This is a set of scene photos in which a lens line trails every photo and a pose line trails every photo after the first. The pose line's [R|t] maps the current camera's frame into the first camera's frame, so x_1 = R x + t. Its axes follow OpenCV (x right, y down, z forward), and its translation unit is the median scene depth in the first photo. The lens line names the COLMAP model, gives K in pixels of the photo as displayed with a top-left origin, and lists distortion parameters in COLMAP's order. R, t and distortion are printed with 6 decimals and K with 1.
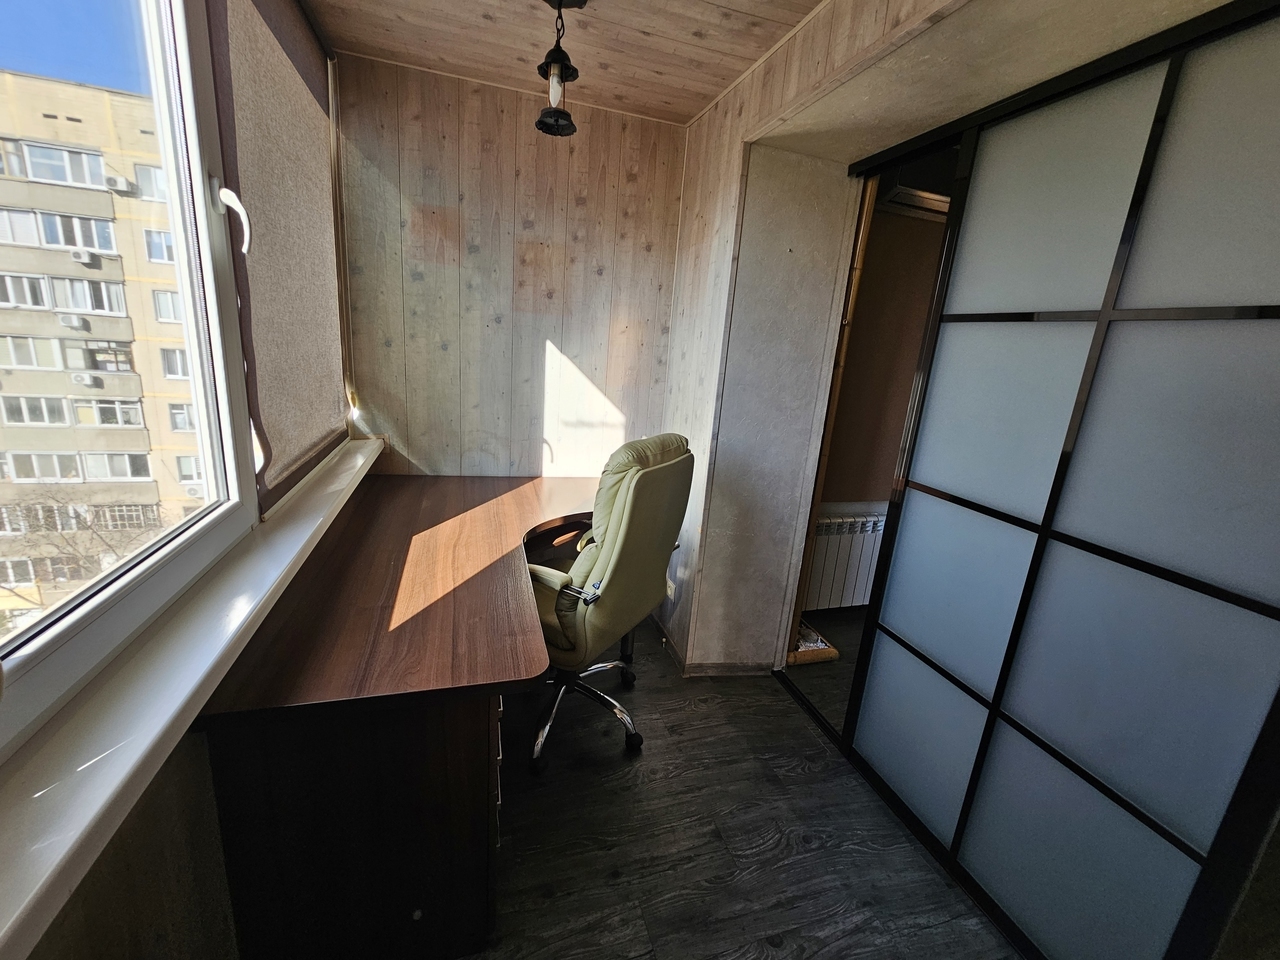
lens RADIAL K [[525.3, 0, 644.5], [0, 525.3, 473.2], [0, 0, 1]] dist [-0.003291, 0.000982]
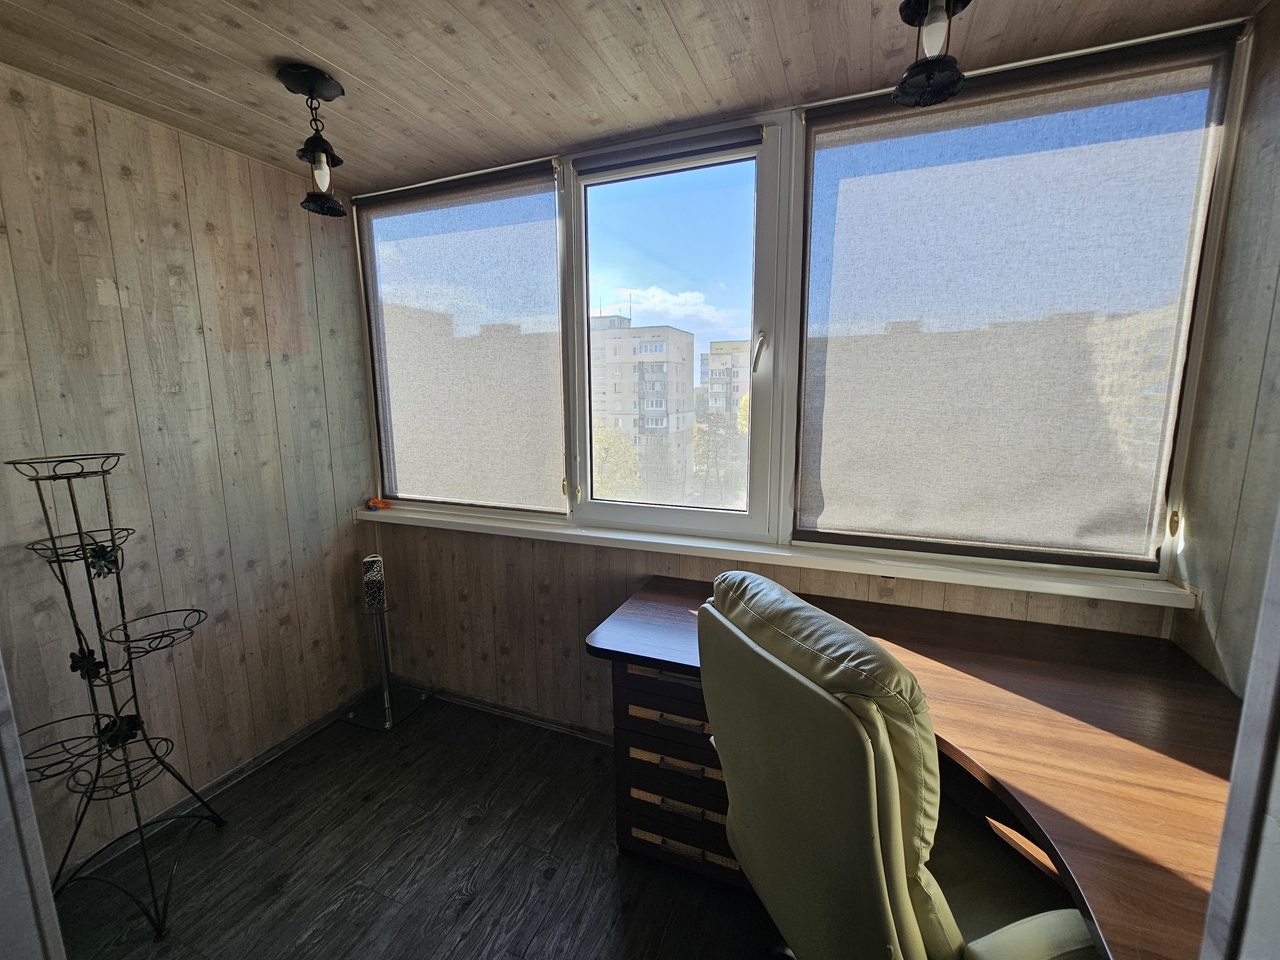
lens RADIAL K [[525.3, 0, 644.5], [0, 525.3, 473.2], [0, 0, 1]] dist [-0.003291, 0.000982]
pose [[-0.632792, 0.049358, -0.772747, 0.394372], [-0.226632, 0.942458, 0.245784, -0.220104], [0.740413, 0.330660, -0.585194, 0.909300]]
